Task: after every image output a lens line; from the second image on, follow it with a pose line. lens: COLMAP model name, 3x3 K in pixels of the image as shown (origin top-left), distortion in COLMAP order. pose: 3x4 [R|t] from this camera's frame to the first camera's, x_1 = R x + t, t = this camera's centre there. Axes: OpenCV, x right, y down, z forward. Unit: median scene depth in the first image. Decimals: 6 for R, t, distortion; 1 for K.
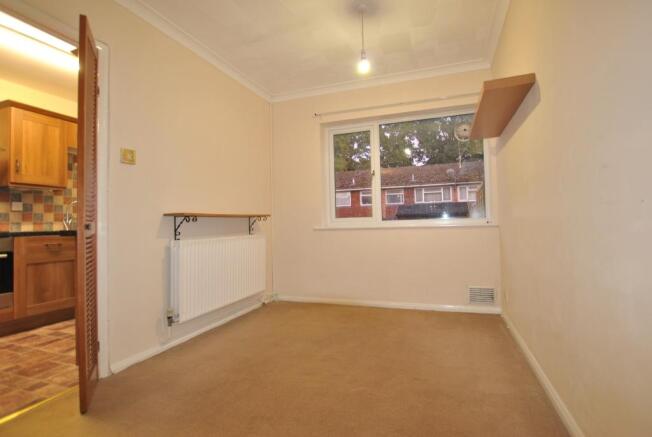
lens RADIAL K [[333.9, 0, 326.0], [0, 333.9, 218.5], [0, 0, 1]] dist [-0.004029, -0.001165]
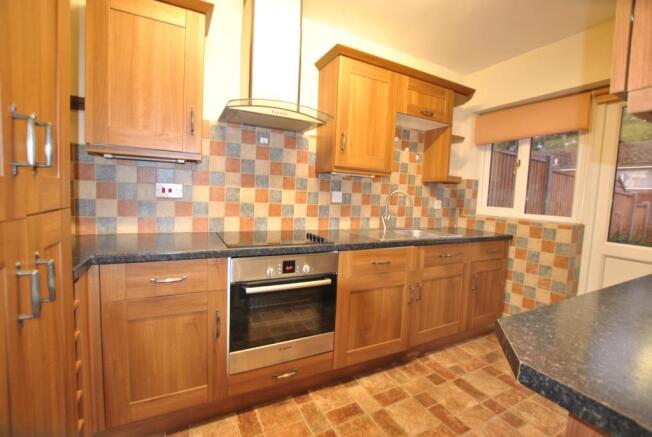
lens RADIAL K [[297.3, 0, 326.0], [0, 297.3, 218.5], [0, 0, 1]] dist [-0.000232, -0.000015]
pose [[0.748044, 0.097884, -0.656391, -0.495394], [-0.040968, 0.993988, 0.101540, -0.057125], [0.662384, -0.049065, 0.747556, 0.469312]]
